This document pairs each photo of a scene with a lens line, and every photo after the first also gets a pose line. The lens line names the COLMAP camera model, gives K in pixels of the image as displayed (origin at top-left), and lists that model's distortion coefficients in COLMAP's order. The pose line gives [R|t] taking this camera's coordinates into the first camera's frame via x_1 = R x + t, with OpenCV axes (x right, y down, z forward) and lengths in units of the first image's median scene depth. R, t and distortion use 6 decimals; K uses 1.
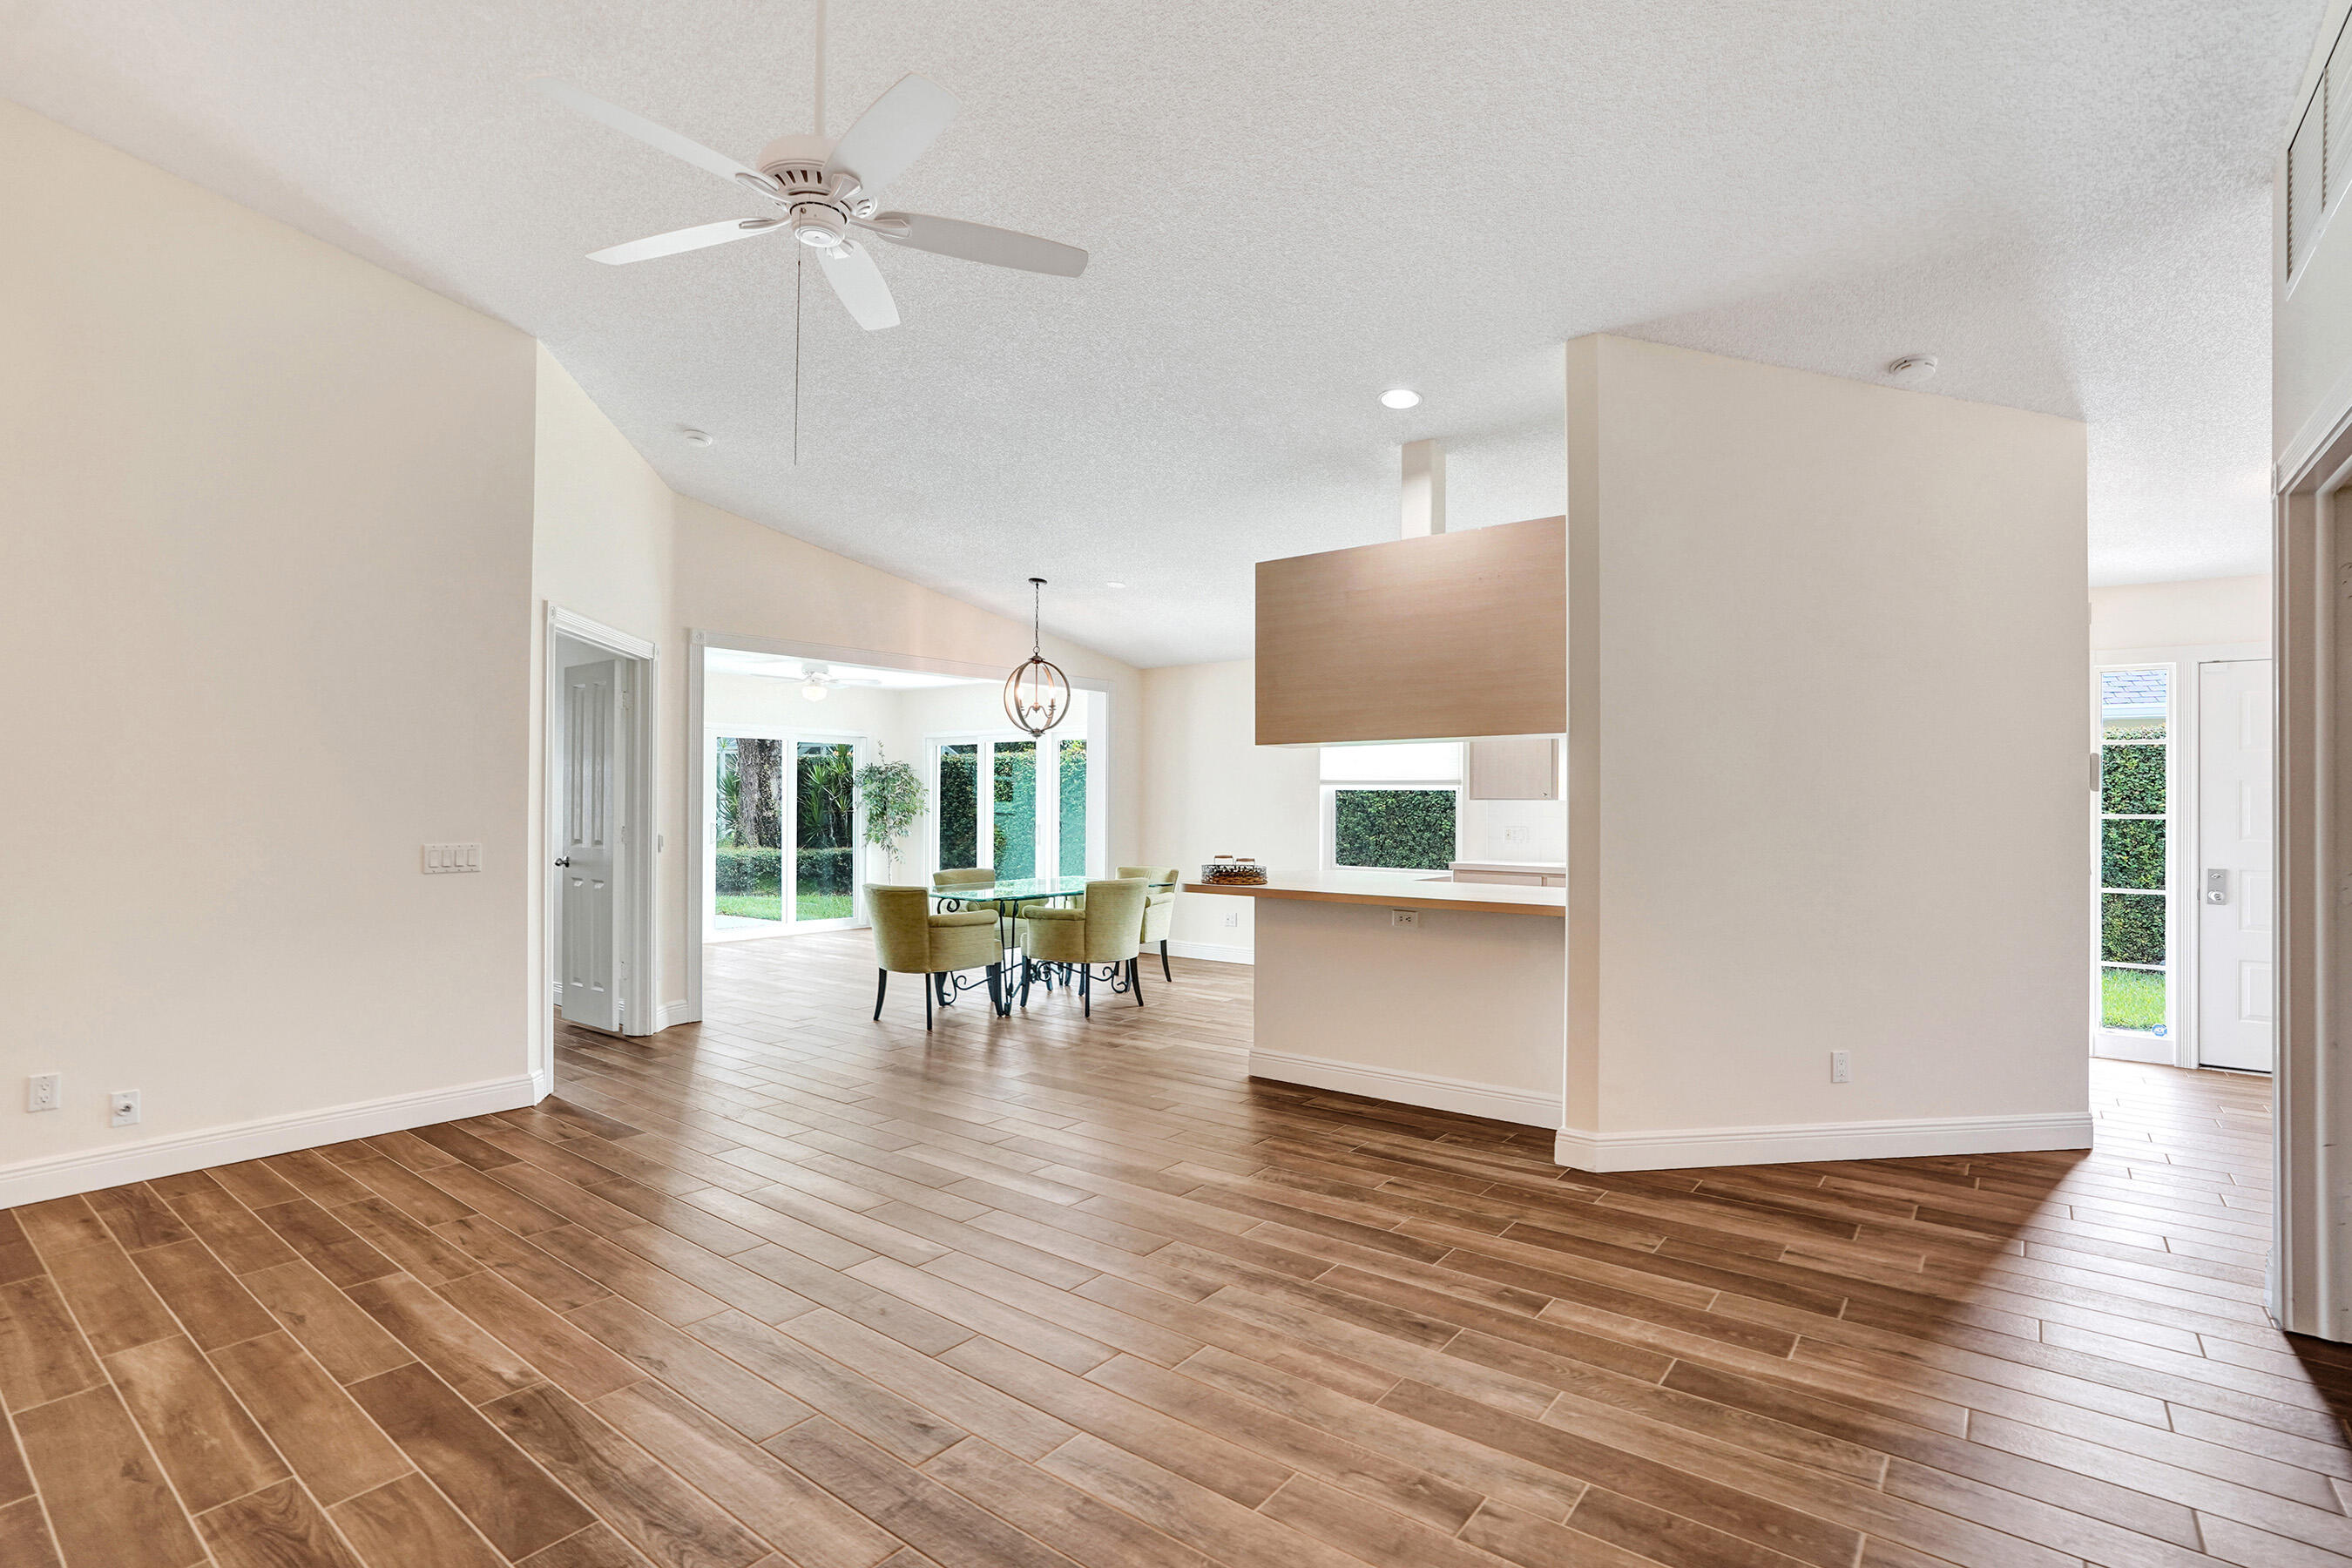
lens RADIAL K [[1092.8, 0, 1164.5], [0, 1092.8, 783.4], [0, 0, 1]] dist [-0.041011, 0.028223]
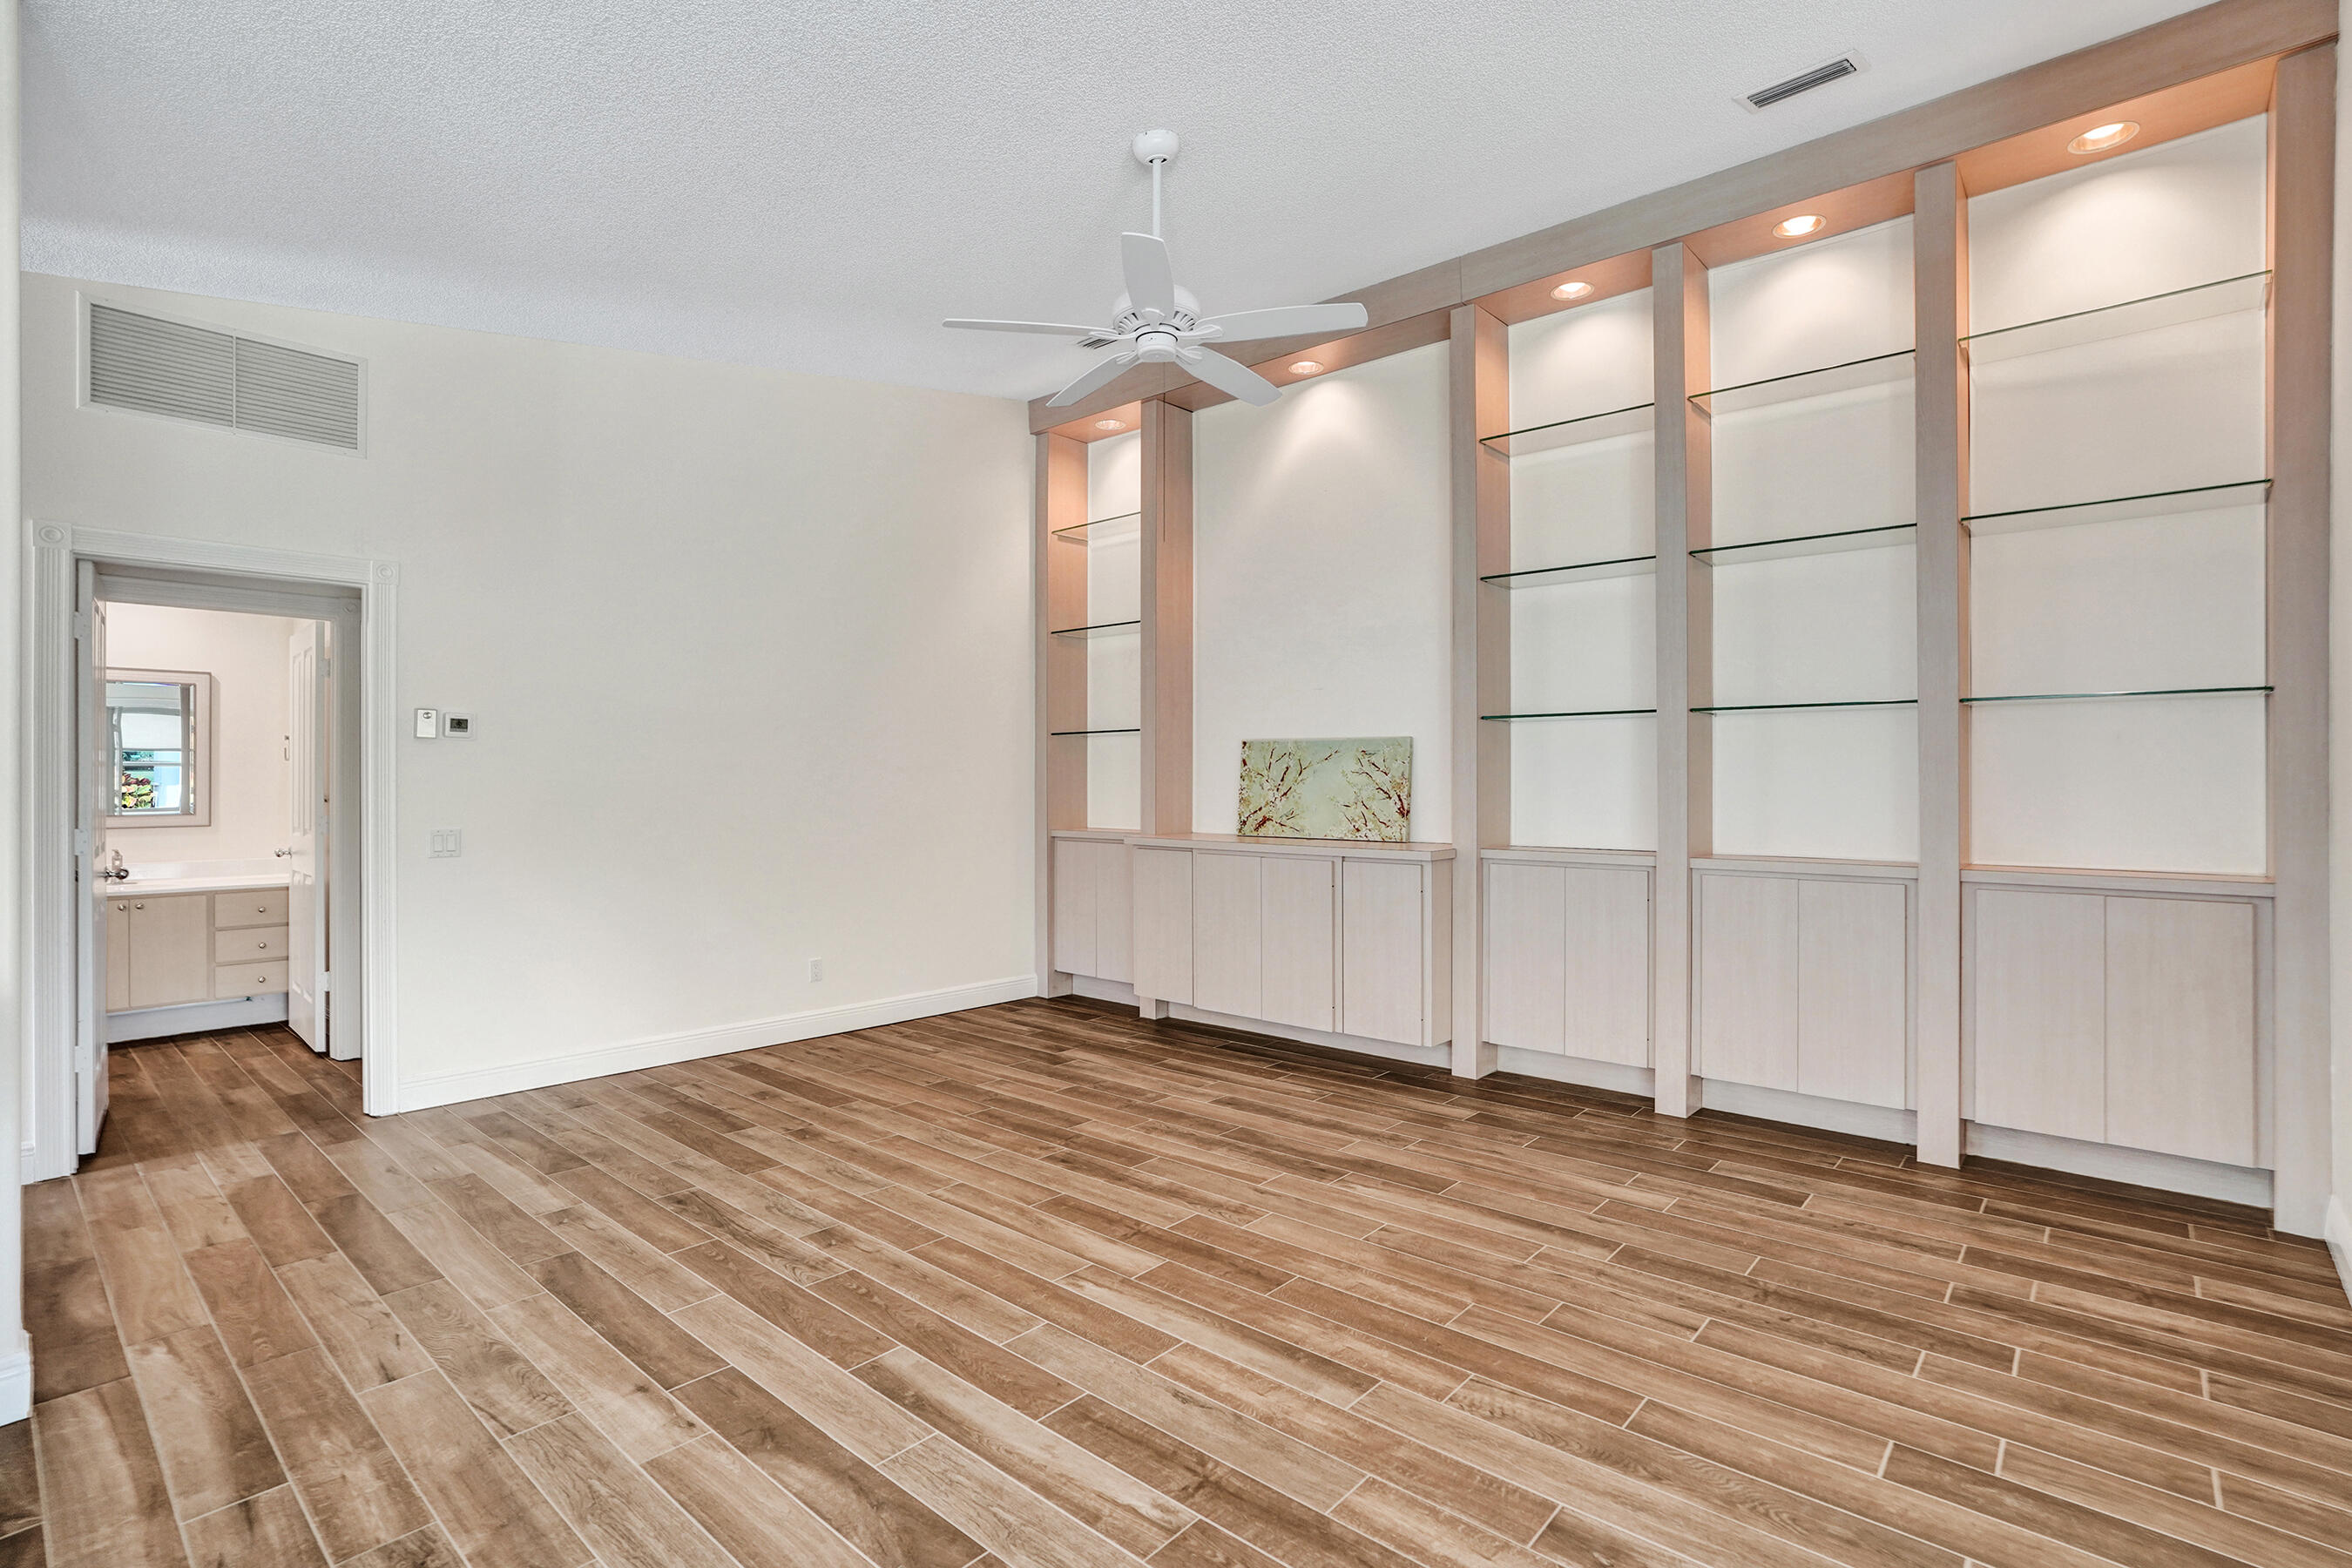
lens RADIAL K [[1092.8, 0, 1164.5], [0, 1092.8, 783.4], [0, 0, 1]] dist [-0.041011, 0.028223]
pose [[-0.998039, -0.001013, 0.062589, -0.365535], [-0.001684, 0.999942, -0.010676, 0.025999], [-0.062575, -0.010761, -0.997982, 2.028899]]
